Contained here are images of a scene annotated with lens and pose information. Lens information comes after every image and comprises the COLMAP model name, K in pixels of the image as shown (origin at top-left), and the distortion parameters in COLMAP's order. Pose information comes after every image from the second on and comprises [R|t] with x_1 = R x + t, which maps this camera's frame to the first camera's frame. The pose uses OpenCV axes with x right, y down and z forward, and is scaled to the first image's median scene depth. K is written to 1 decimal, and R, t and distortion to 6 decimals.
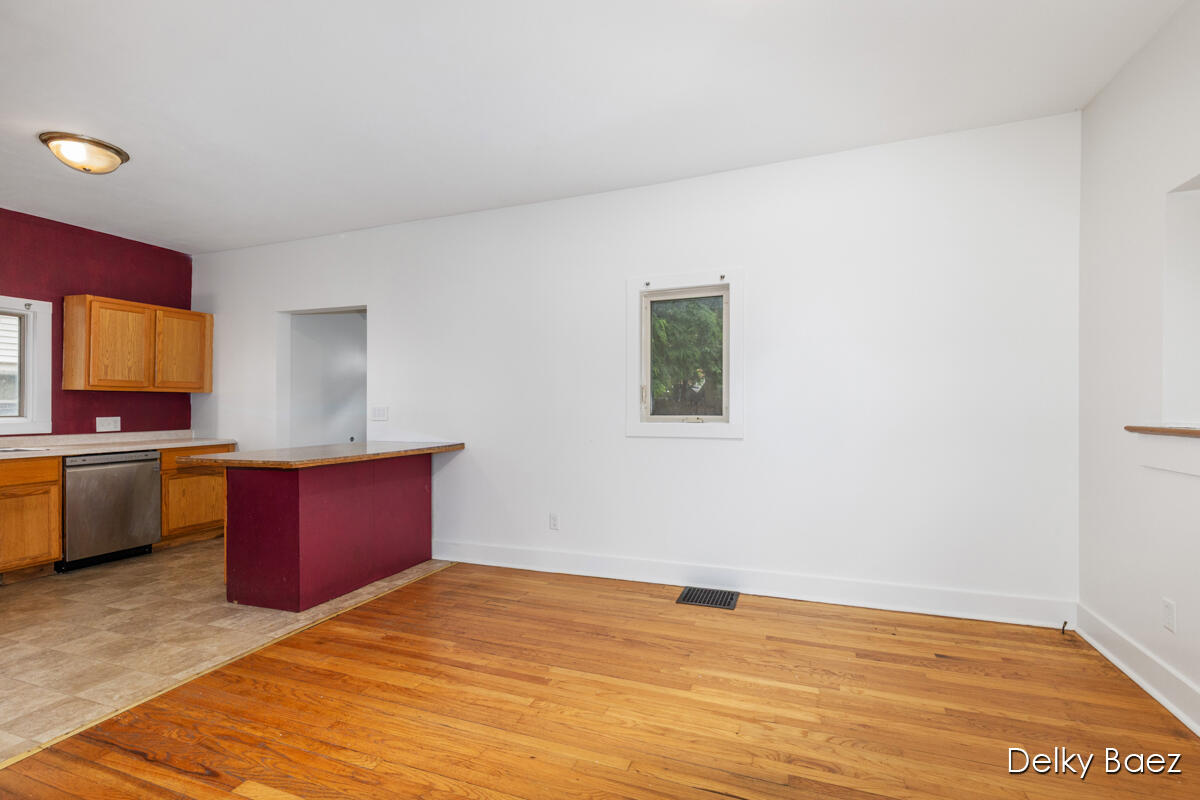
lens RADIAL K [[539.5, 0, 605.4], [0, 539.5, 403.3], [0, 0, 1]] dist [0.003720, 0.000271]
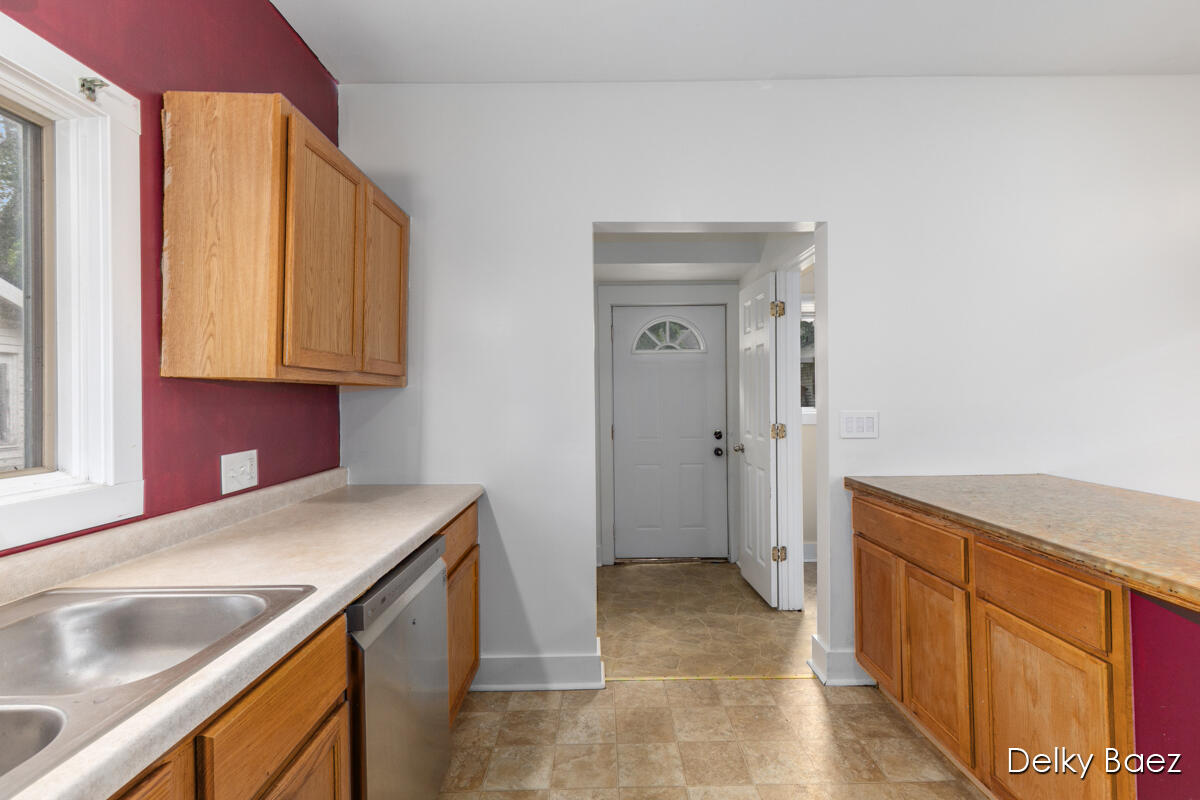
lens RADIAL K [[543.2, 0, 611.6], [0, 543.2, 396.5], [0, 0, 1]] dist [0.000367, -0.000030]
pose [[0.930843, -0.004697, 0.365389, -1.028230], [0.004322, 0.999989, 0.001844, -0.015533], [-0.365393, -0.000137, 0.930853, 0.706449]]
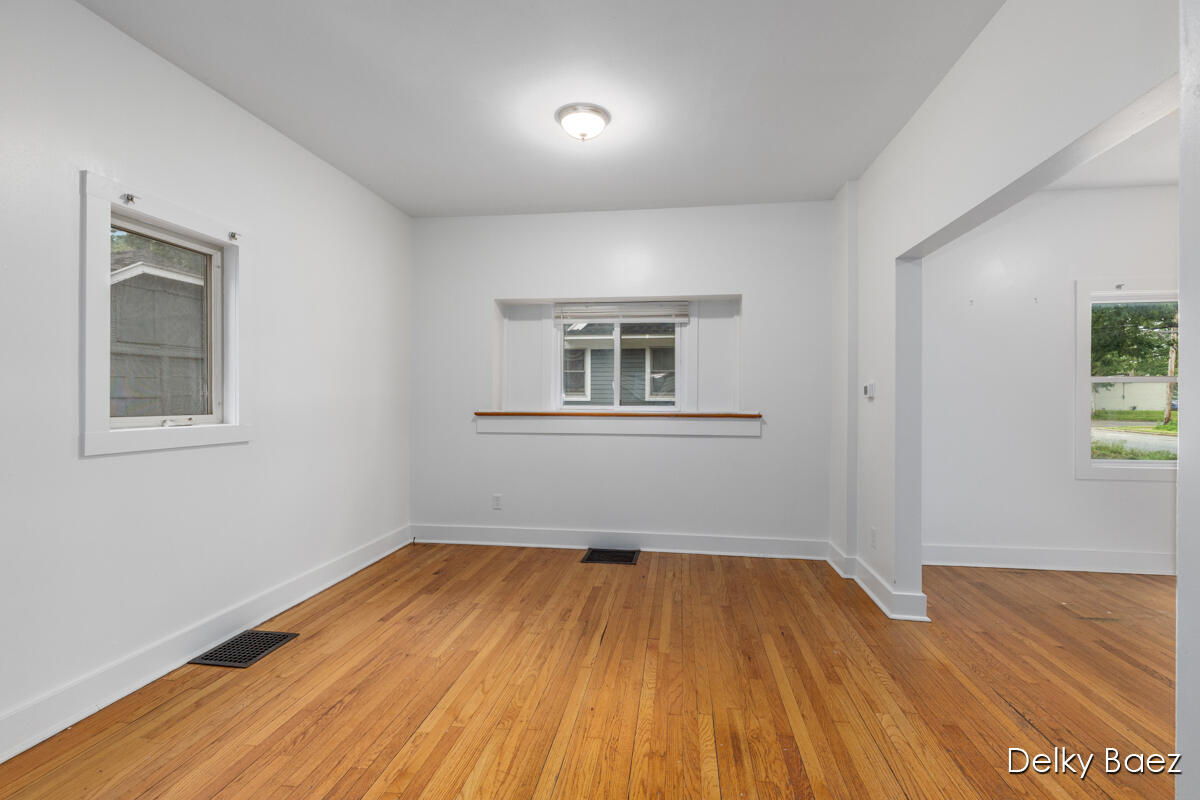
lens RADIAL K [[539.5, 0, 605.4], [0, 539.5, 403.3], [0, 0, 1]] dist [0.003720, 0.000271]
pose [[-0.221698, -0.002106, 0.975113, -0.617569], [-0.004601, 0.999989, 0.001114, 0.003710], [-0.975105, -0.004239, -0.221705, 0.605348]]
